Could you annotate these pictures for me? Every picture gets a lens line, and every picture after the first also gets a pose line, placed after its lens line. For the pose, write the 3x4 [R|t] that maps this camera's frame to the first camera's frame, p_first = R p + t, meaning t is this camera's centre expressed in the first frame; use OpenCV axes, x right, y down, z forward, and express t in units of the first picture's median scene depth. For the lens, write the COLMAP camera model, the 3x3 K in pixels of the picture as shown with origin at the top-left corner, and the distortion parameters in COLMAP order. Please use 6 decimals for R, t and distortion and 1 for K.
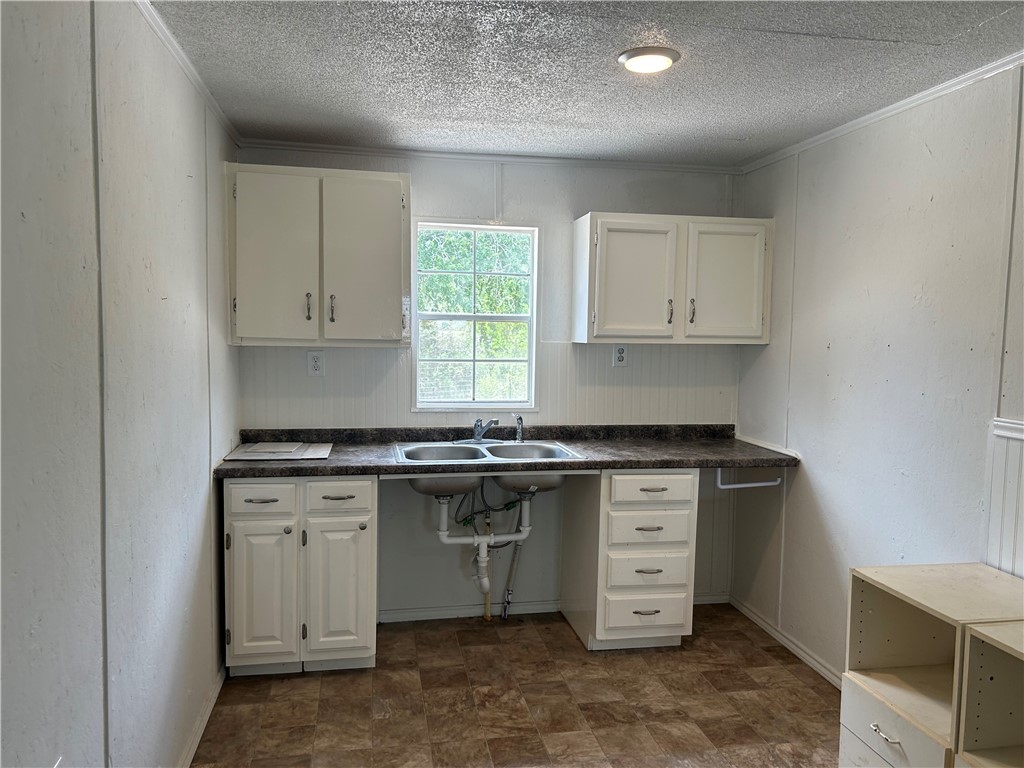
lens RADIAL K [[760.4, 0, 514.3], [0, 760.4, 386.4], [0, 0, 1]] dist [0.002005, -0.000080]
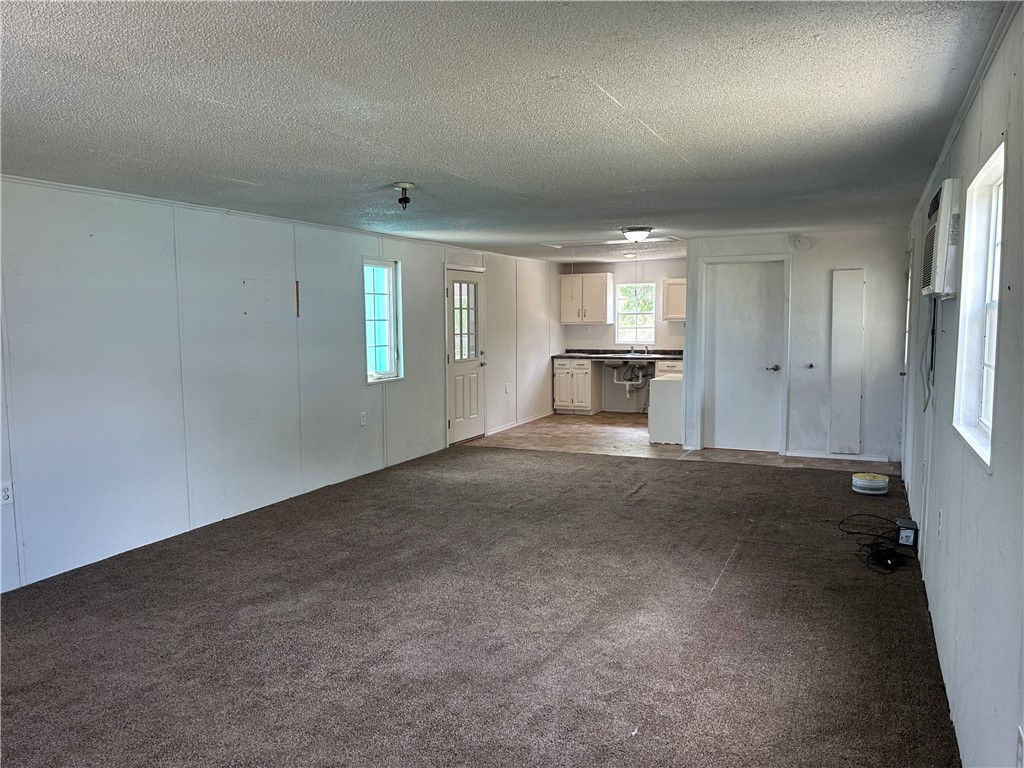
lens RADIAL K [[760.4, 0, 512.0], [0, 760.4, 386.0], [0, 0, 1]] dist [0.002005, -0.000080]
pose [[0.791958, 0.028082, -0.609929, 1.653258], [-0.023307, 0.999604, 0.015759, 0.186942], [0.610130, 0.001735, 0.792299, -2.000509]]
